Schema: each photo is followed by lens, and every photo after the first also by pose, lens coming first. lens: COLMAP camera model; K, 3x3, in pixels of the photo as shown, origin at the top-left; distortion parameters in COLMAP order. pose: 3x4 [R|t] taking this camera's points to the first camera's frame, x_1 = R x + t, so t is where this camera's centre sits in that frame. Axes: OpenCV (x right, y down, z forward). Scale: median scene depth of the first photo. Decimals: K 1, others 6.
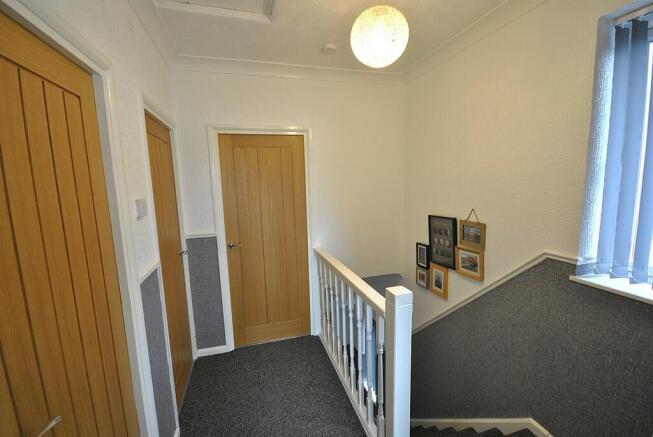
lens RADIAL K [[289.2, 0, 332.0], [0, 289.2, 221.0], [0, 0, 1]] dist [0.001996, -0.010429]
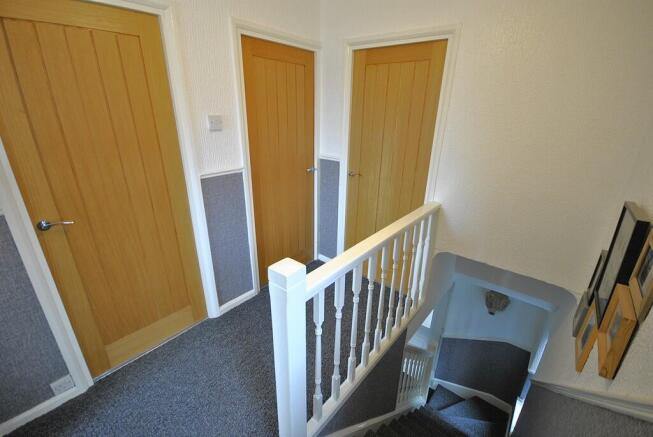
lens RADIAL K [[289.2, 0, 332.0], [0, 289.2, 221.0], [0, 0, 1]] dist [0.001996, -0.010429]
pose [[0.562418, 0.332756, -0.756941, 0.447655], [-0.147021, 0.941105, 0.304477, -0.058436], [0.813677, -0.059957, 0.578217, 0.373672]]
